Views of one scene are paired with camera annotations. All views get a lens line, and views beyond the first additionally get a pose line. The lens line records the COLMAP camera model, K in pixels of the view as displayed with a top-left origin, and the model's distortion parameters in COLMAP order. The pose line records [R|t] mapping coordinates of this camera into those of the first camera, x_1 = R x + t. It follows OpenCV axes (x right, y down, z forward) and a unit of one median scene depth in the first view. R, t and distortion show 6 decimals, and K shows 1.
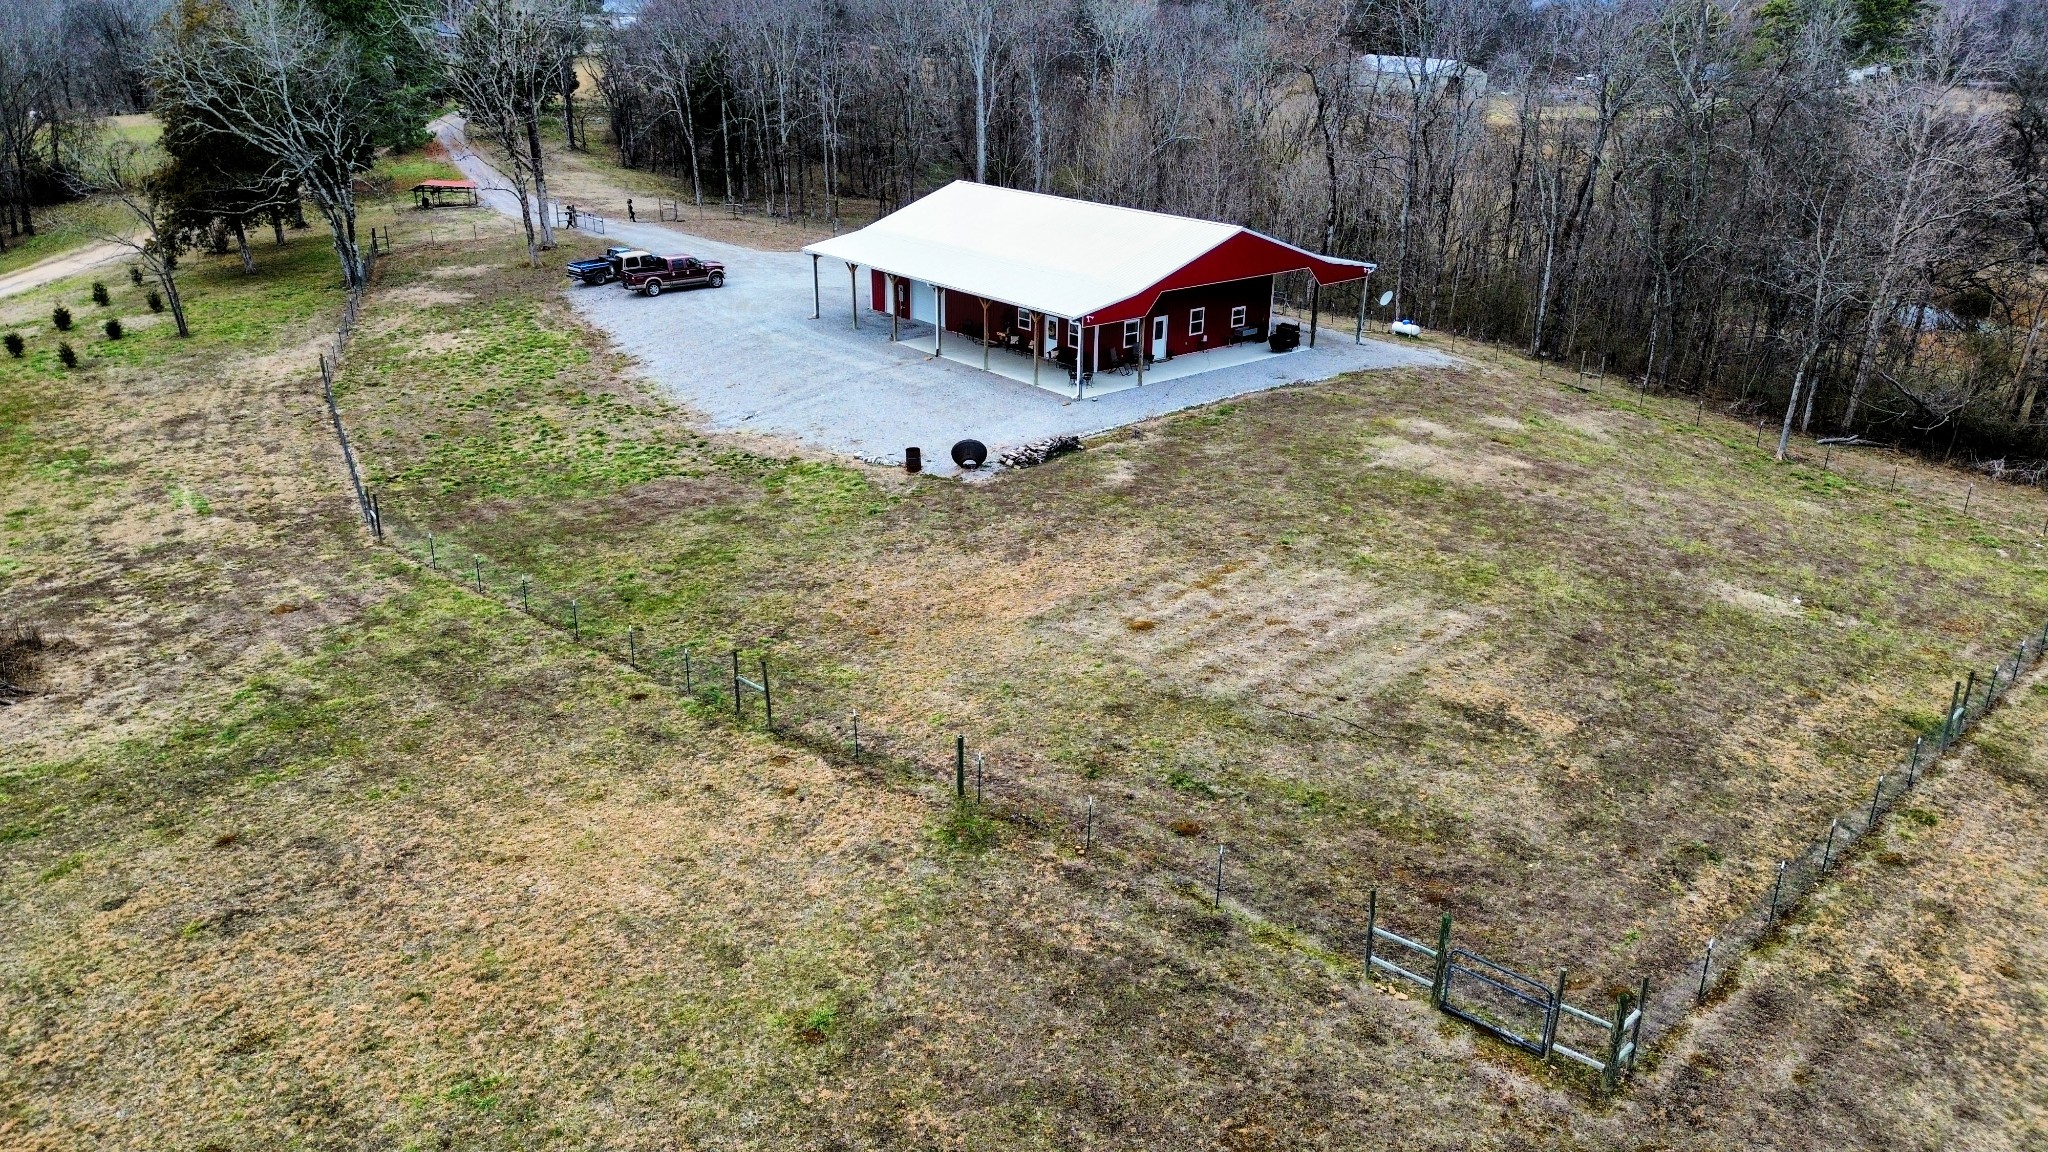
lens RADIAL K [[1436.5, 0, 1018.5], [0, 1436.5, 578.7], [0, 0, 1]] dist [0.079737, -0.084479]
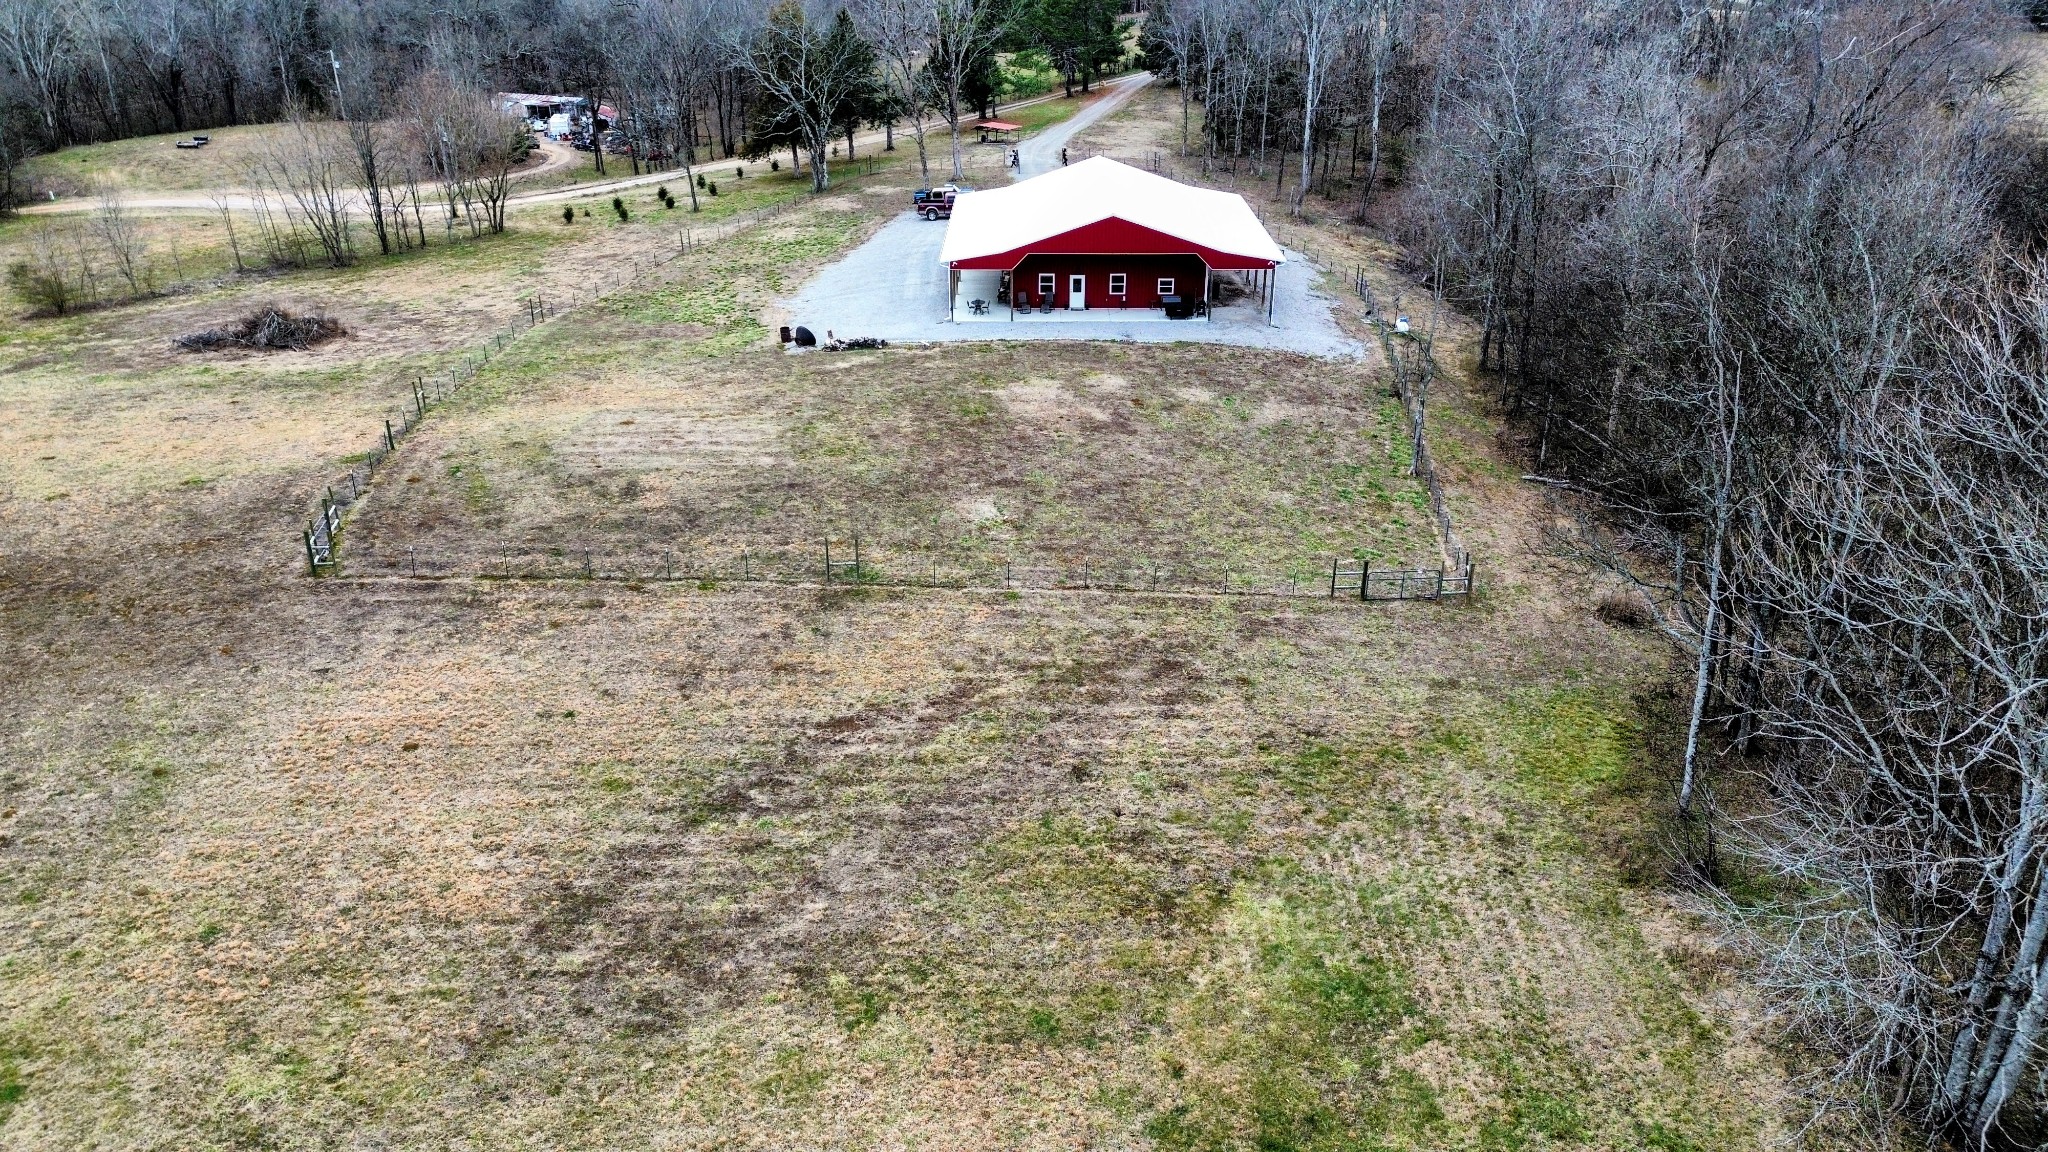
lens RADIAL K [[1436.5, 0, 1023.2], [0, 1436.5, 570.5], [0, 0, 1]] dist [0.079737, -0.084479]
pose [[0.761452, 0.258583, -0.594412, 1.215959], [-0.233672, 0.964834, 0.120387, -0.092717], [0.604639, 0.047228, 0.795098, -0.076808]]
